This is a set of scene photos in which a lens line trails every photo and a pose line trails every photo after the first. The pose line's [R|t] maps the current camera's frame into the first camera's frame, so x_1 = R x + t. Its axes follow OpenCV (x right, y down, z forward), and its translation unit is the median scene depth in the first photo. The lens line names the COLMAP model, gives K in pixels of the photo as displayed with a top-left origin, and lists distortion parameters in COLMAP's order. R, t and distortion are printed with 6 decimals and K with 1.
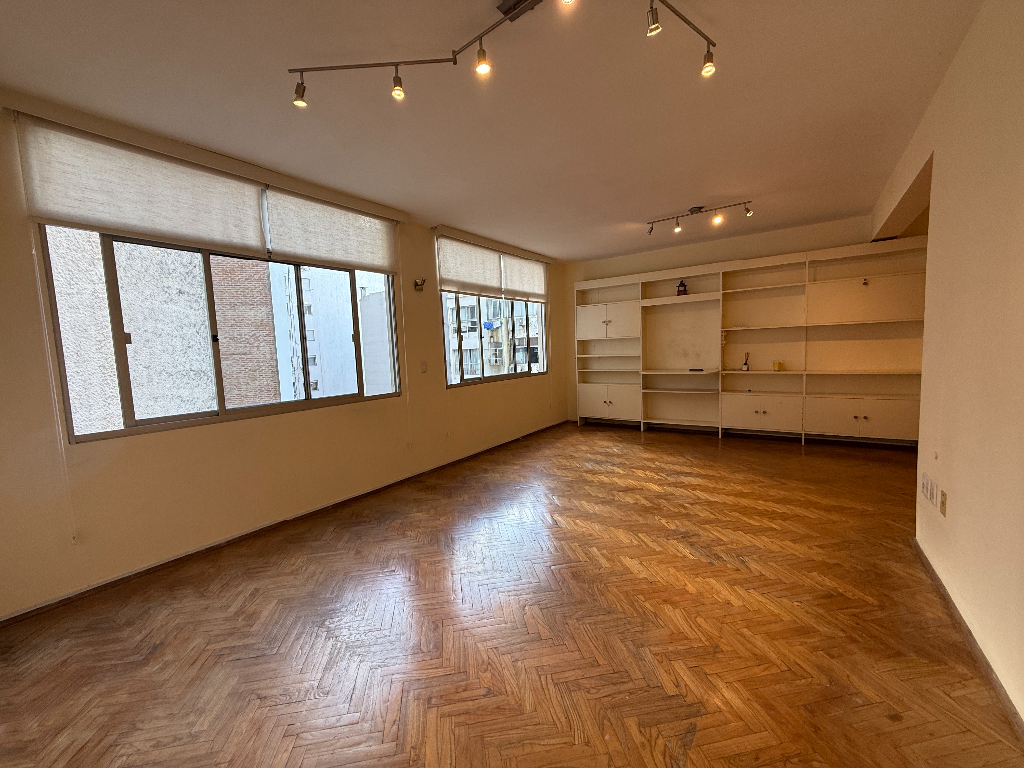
lens RADIAL K [[406.1, 0, 514.1], [0, 406.1, 382.3], [0, 0, 1]] dist [0.001815, -0.000006]
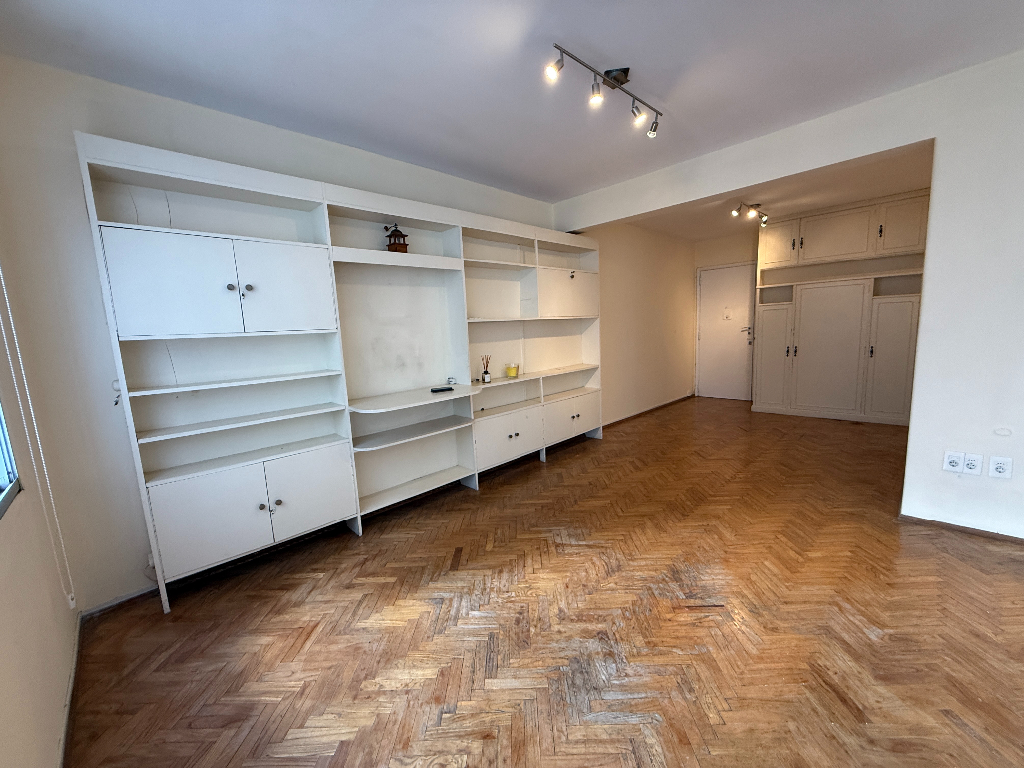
lens RADIAL K [[406.1, 0, 513.1], [0, 406.1, 387.4], [0, 0, 1]] dist [0.001815, -0.000006]
pose [[0.184235, -0.112723, 0.976397, -0.087786], [0.123913, 0.988139, 0.090697, -0.070393], [-0.975040, 0.104279, 0.196017, 0.761773]]
